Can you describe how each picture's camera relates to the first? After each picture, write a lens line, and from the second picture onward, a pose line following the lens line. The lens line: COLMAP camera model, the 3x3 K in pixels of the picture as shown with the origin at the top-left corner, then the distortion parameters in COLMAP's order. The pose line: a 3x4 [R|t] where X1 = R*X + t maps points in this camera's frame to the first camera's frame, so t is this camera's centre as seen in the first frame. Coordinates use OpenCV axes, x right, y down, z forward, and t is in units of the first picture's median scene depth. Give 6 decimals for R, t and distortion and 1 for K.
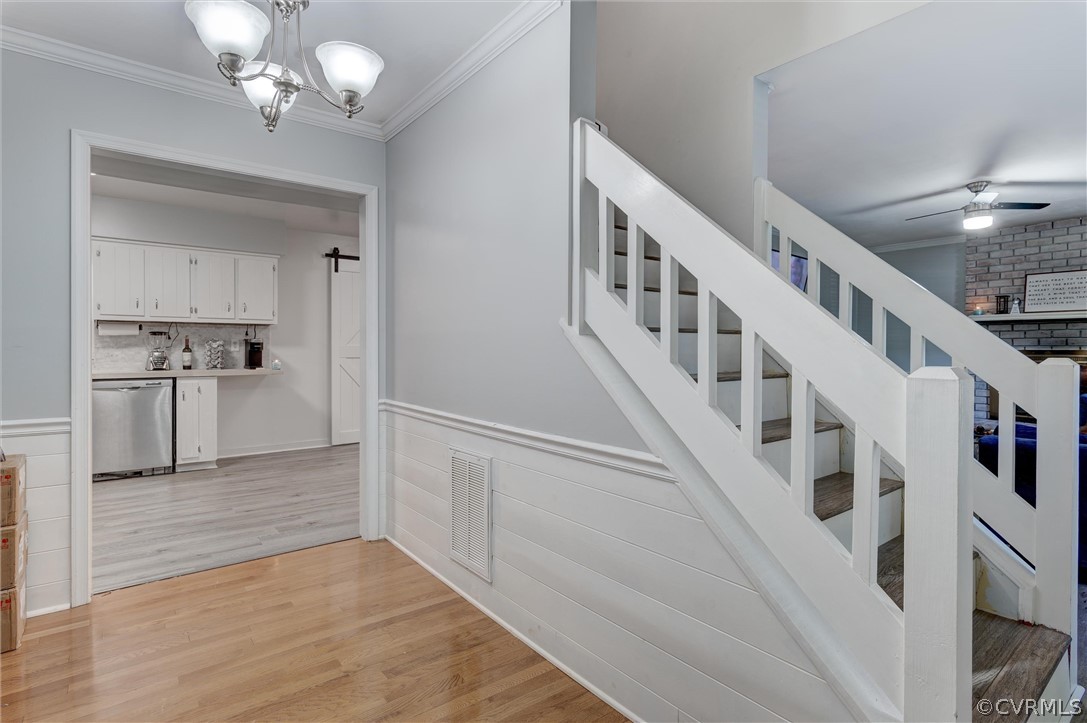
lens RADIAL K [[531.3, 0, 546.1], [0, 531.3, 350.3], [0, 0, 1]] dist [0.011140, -0.000914]
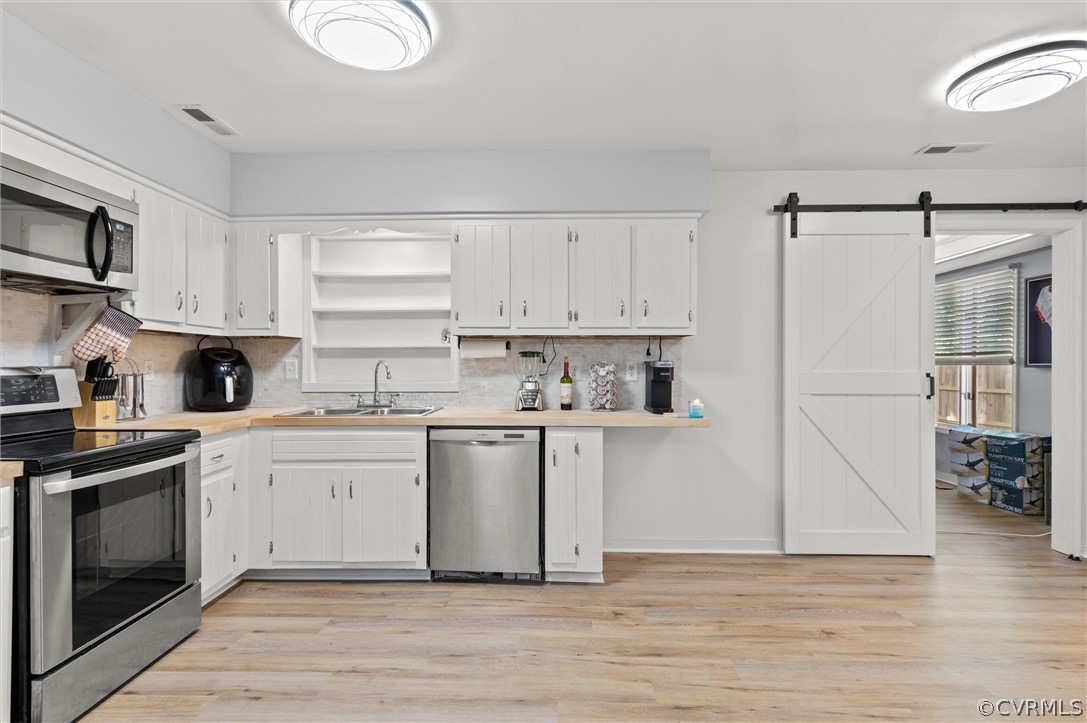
lens RADIAL K [[531.3, 0, 550.0], [0, 531.3, 366.0], [0, 0, 1]] dist [0.011140, -0.000914]
pose [[0.768250, -0.000536, -0.640150, -0.279018], [-0.003121, 0.999985, -0.004583, -0.013482], [0.640143, 0.005518, 0.768236, 0.496958]]
